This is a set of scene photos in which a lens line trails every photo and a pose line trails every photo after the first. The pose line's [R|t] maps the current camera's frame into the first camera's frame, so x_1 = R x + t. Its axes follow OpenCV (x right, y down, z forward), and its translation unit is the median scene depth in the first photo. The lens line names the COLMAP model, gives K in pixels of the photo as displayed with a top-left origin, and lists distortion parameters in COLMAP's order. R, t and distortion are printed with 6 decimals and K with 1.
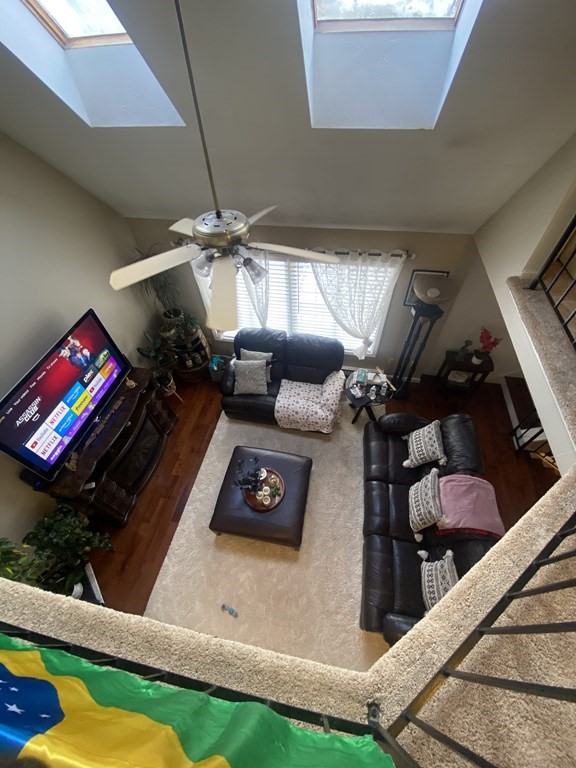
lens RADIAL K [[313.3, 0, 288.1], [0, 313.3, 383.9], [0, 0, 1]] dist [-0.015852, -0.004486]
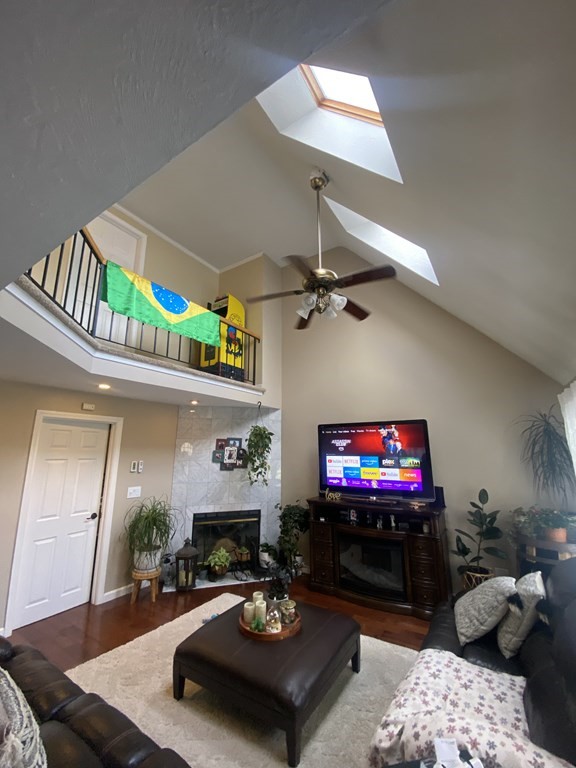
lens RADIAL K [[313.3, 0, 291.2], [0, 313.3, 380.7], [0, 0, 1]] dist [-0.015852, -0.004486]
pose [[-0.373518, -0.180105, -0.909971, 0.688029], [-0.708267, 0.688857, 0.154383, -0.170132], [0.599034, 0.702167, -0.384863, 1.061777]]
